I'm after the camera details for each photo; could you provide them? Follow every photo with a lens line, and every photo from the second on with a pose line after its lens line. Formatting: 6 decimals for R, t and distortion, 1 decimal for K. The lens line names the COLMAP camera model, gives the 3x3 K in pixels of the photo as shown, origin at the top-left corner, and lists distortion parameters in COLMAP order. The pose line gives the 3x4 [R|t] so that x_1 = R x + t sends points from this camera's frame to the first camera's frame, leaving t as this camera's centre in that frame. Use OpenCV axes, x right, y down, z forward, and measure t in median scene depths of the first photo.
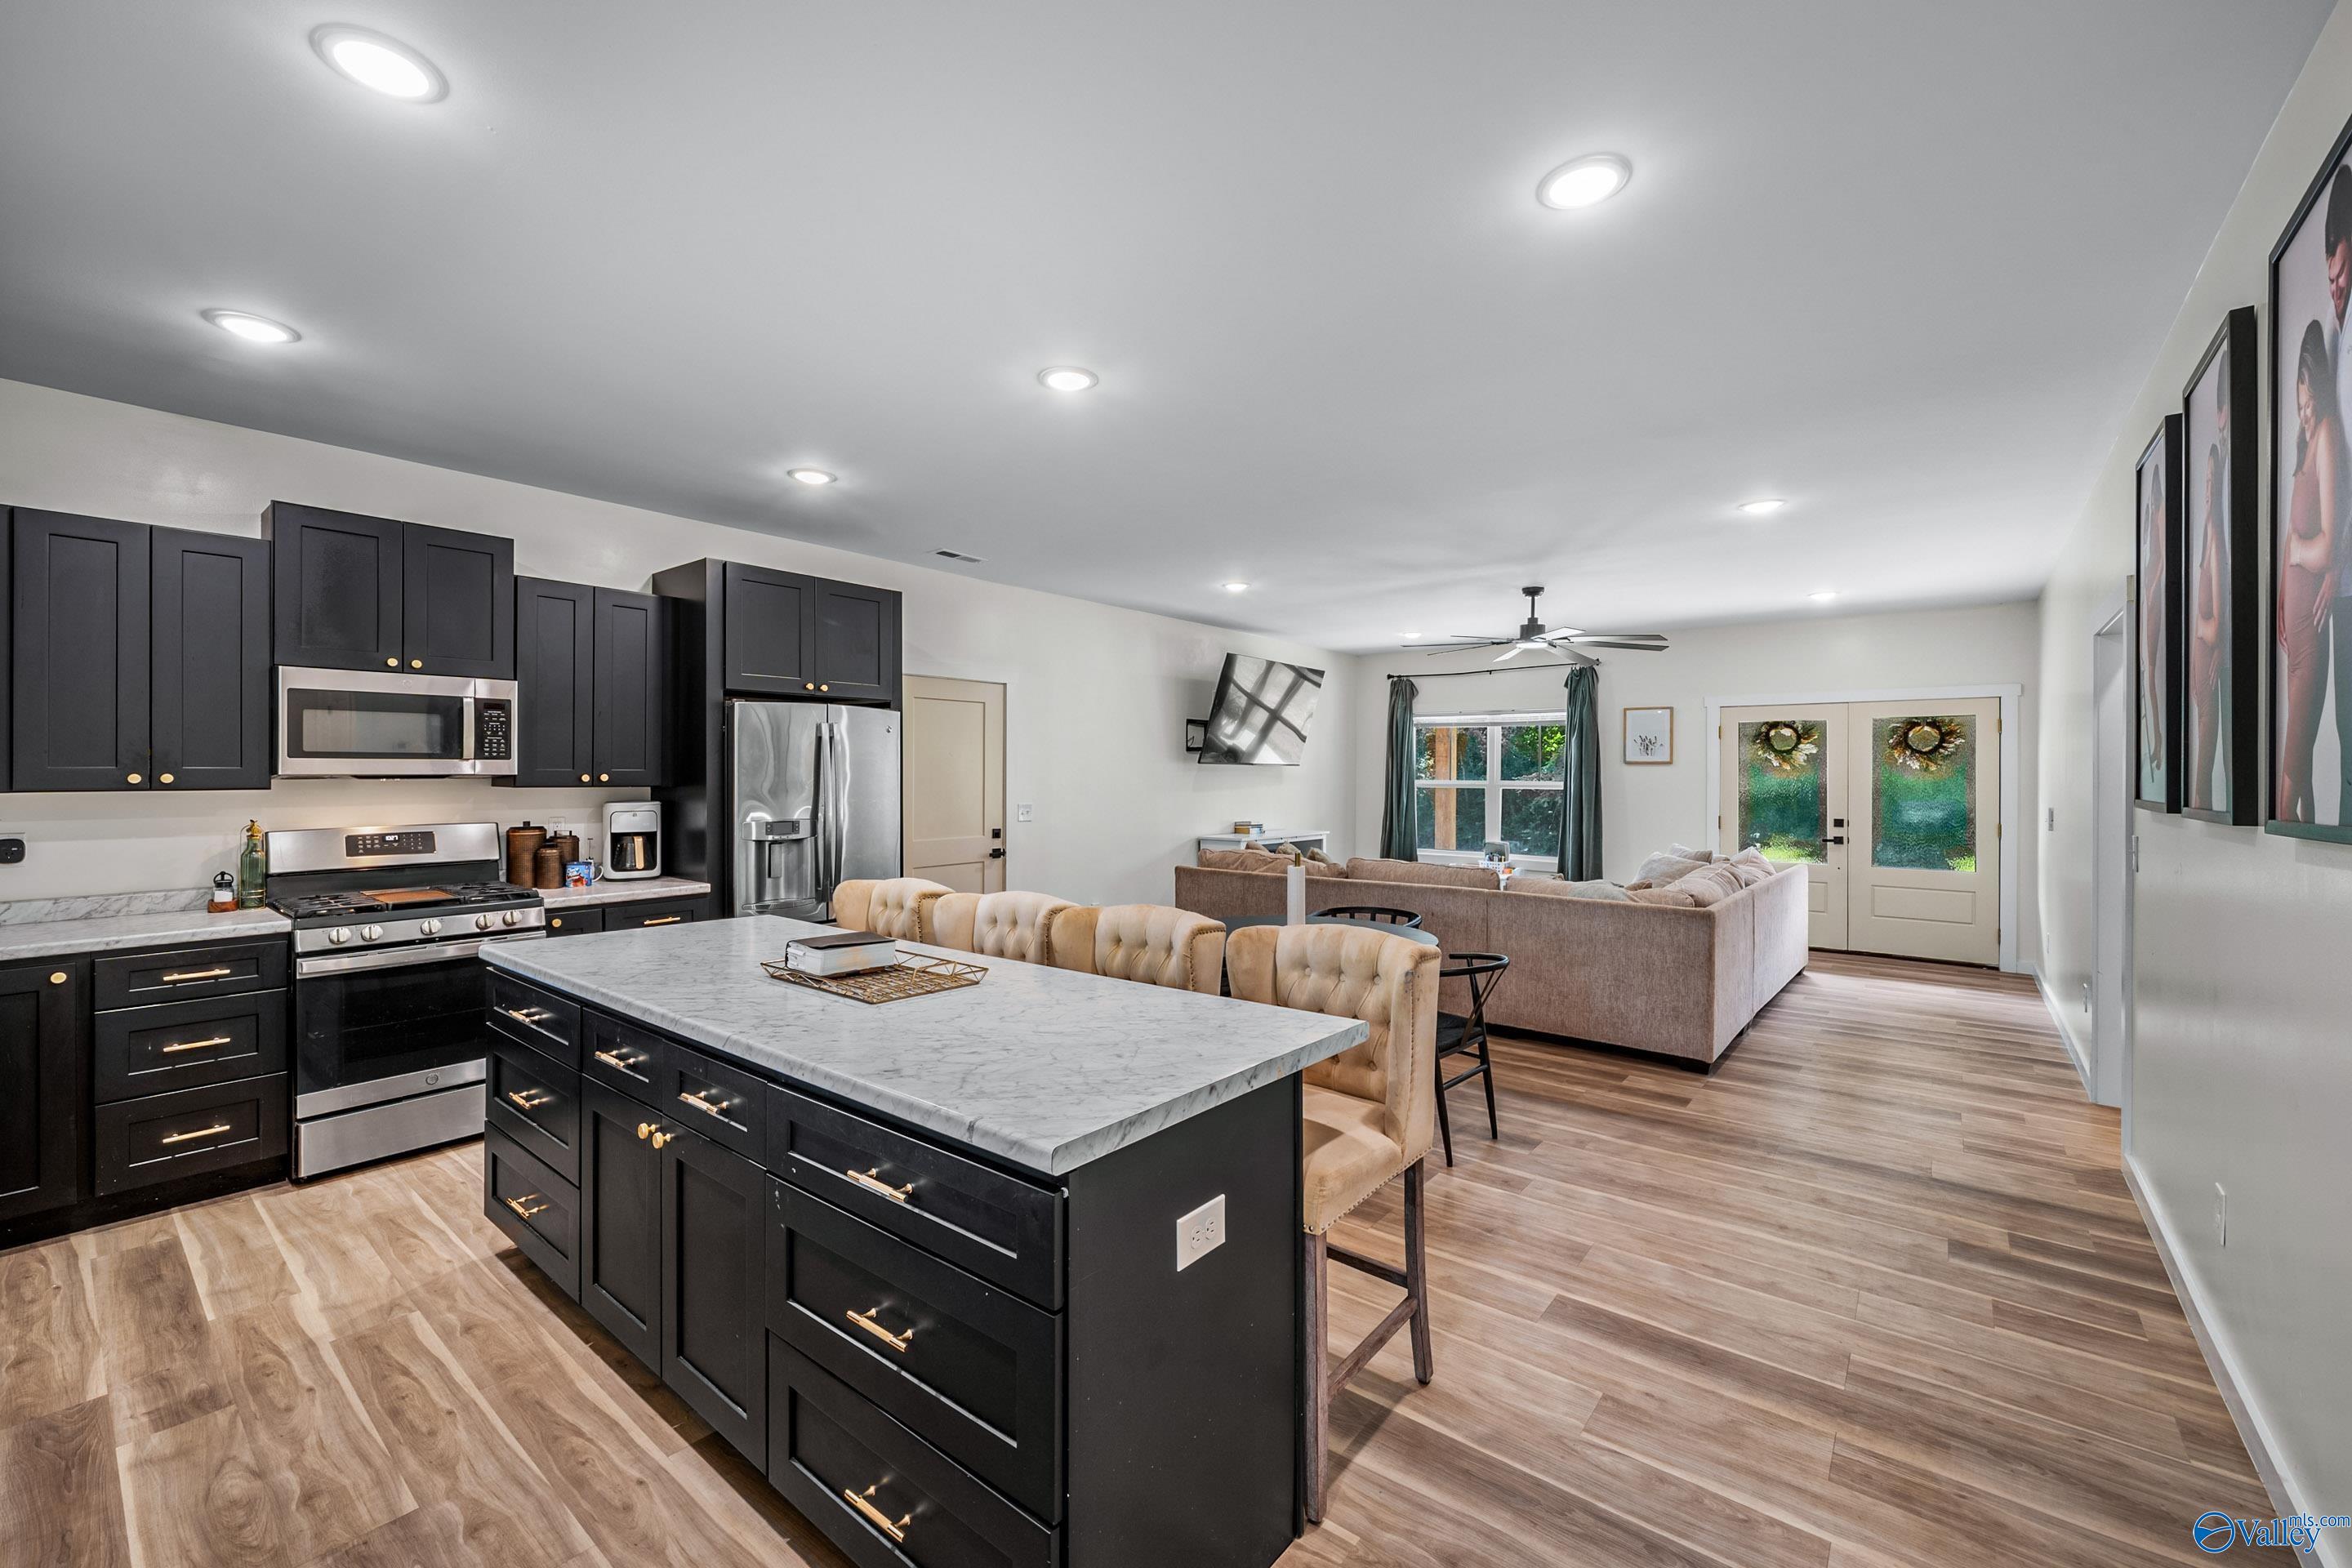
lens RADIAL K [[958.9, 0, 1158.5], [0, 958.9, 763.9], [0, 0, 1]] dist [-0.003500, -0.000020]
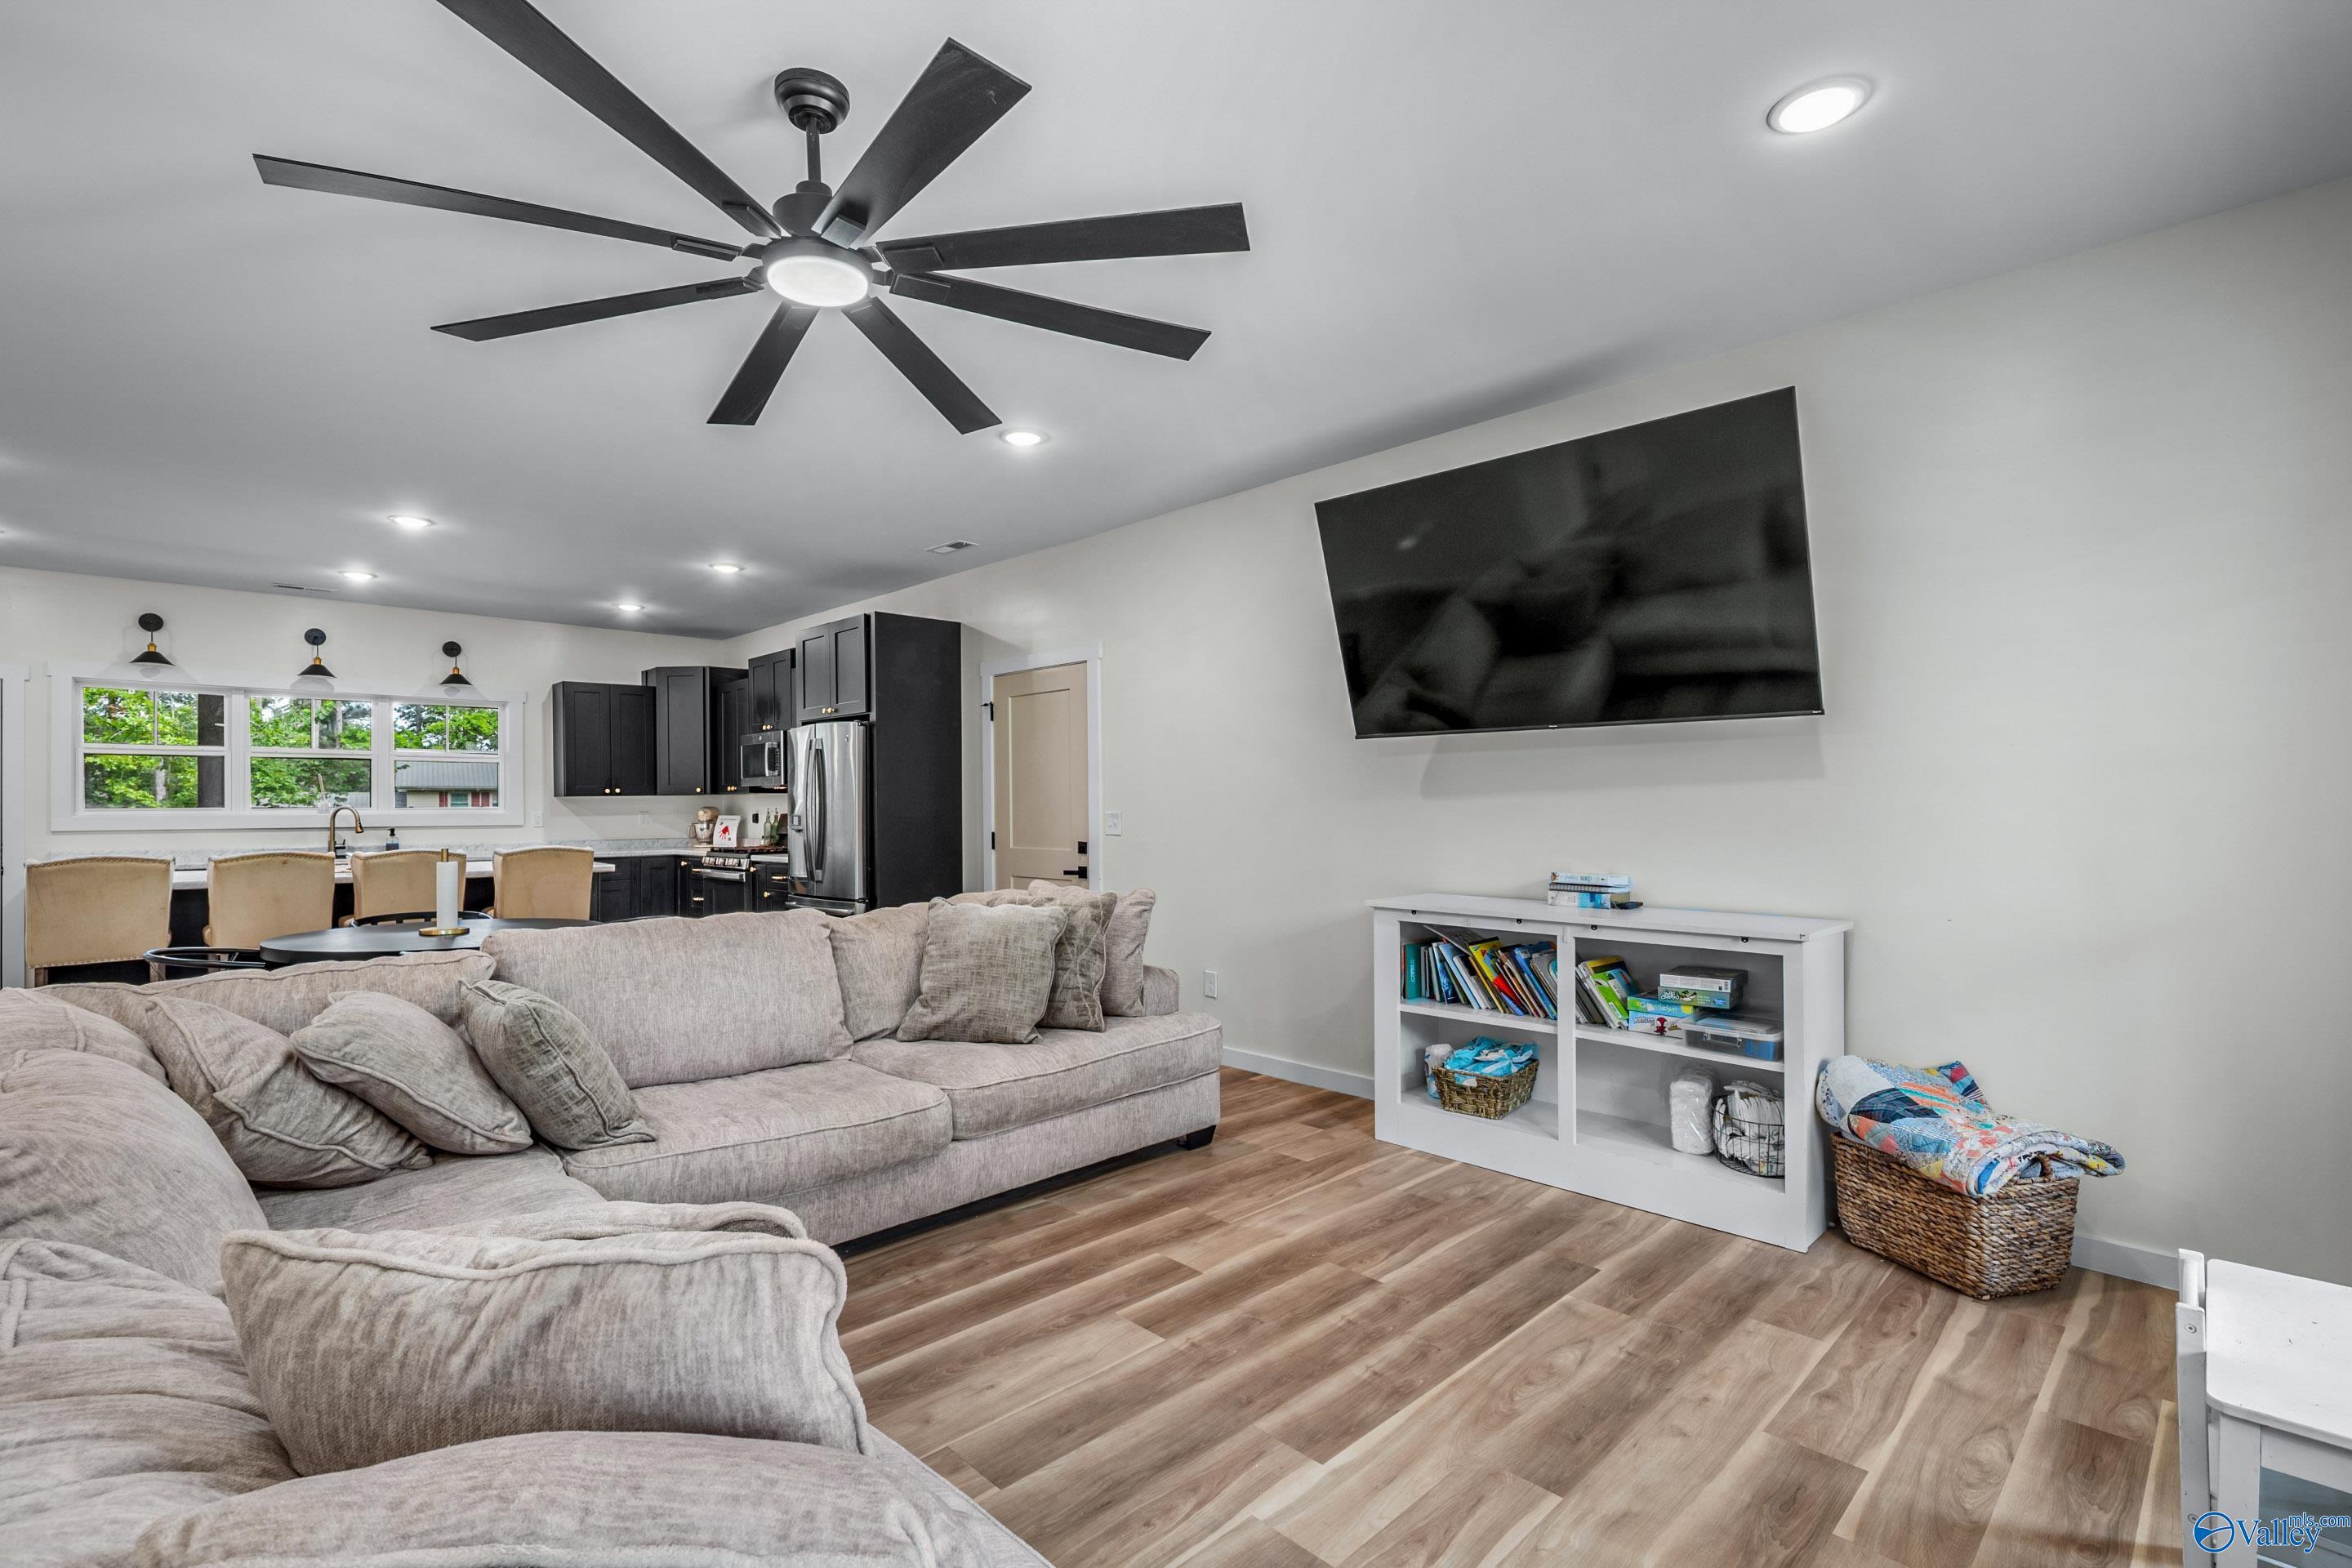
lens RADIAL K [[1065.5, 0, 1170.7], [0, 1065.5, 804.9], [0, 0, 1]] dist [0.001130, 0.000044]
pose [[-0.105420, -0.000252, -0.994428, 1.113426], [0.016450, 0.999863, -0.001998, 0.059997], [0.994292, -0.016569, -0.105401, 1.797640]]
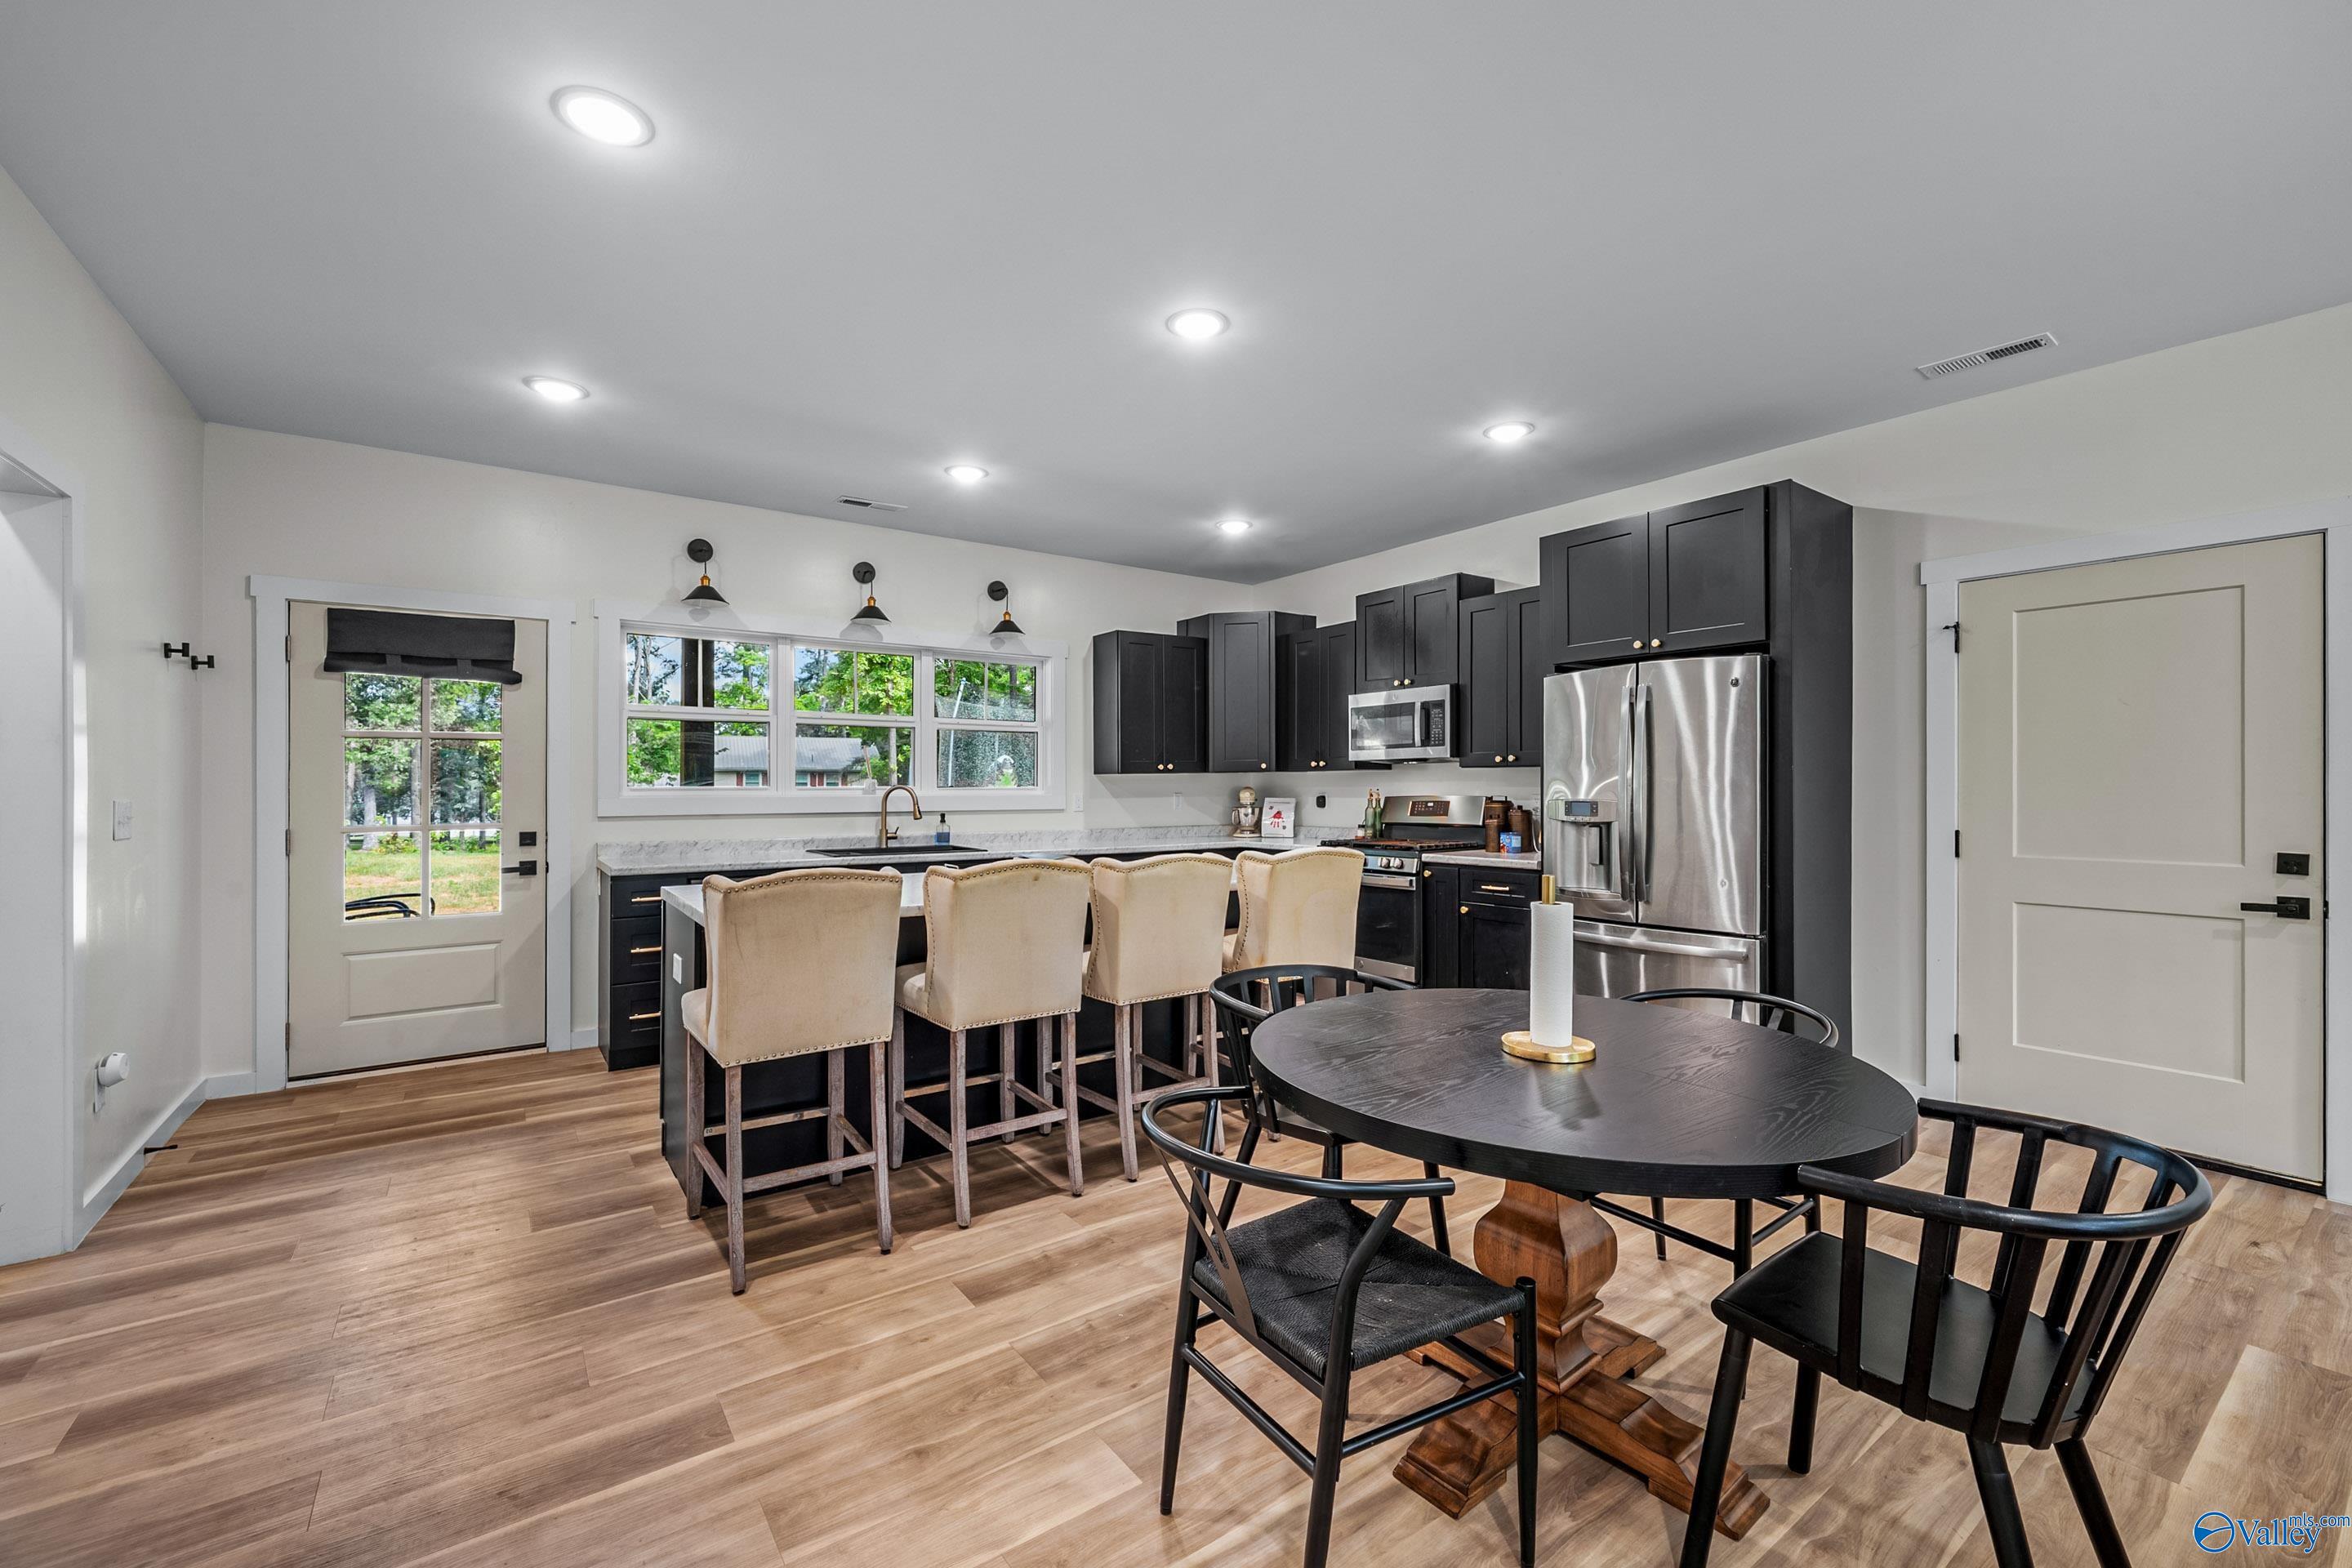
lens RADIAL K [[958.9, 0, 1172.6], [0, 958.9, 774.4], [0, 0, 1]] dist [-0.003500, -0.000020]
pose [[-0.251448, -0.011982, -0.967797, 0.619879], [0.012622, 0.999798, -0.015658, 0.046442], [0.967789, -0.016153, -0.251246, 0.905981]]
